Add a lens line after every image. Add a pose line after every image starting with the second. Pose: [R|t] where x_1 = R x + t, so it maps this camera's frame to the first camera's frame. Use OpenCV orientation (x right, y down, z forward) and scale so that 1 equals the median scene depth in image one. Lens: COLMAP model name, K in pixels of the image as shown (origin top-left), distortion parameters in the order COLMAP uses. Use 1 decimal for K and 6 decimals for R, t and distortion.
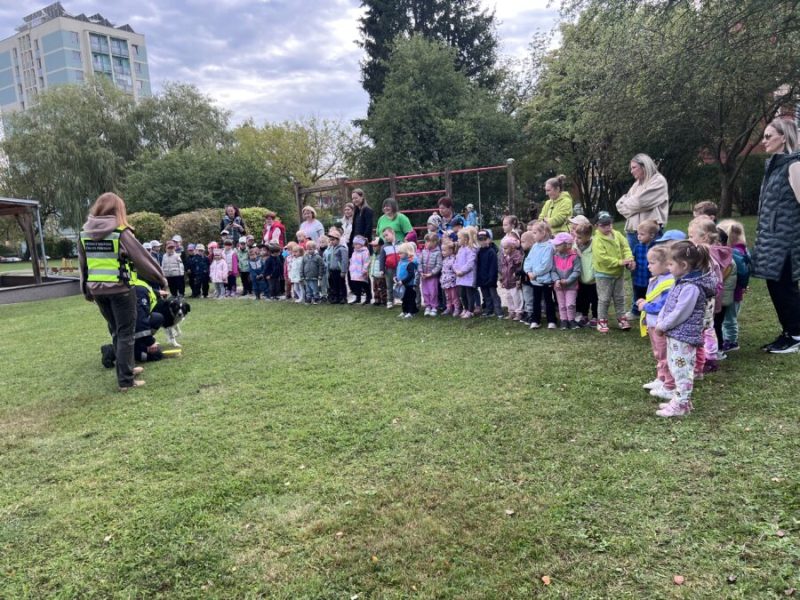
lens RADIAL K [[603.4, 0, 399.7], [0, 603.4, 303.6], [0, 0, 1]] dist [0.045433, -0.048621]
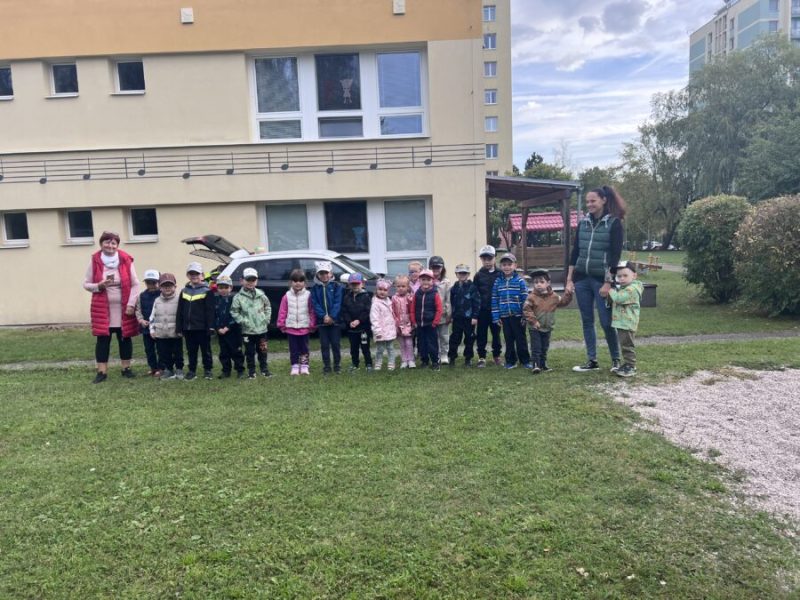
lens RADIAL K [[603.4, 0, 398.0], [0, 603.4, 297.5], [0, 0, 1]] dist [0.045433, -0.048621]
pose [[0.522516, 0.131746, -0.842389, -0.086800], [-0.124101, 0.989220, 0.077732, -0.104906], [0.843550, 0.063925, 0.533233, 0.770679]]
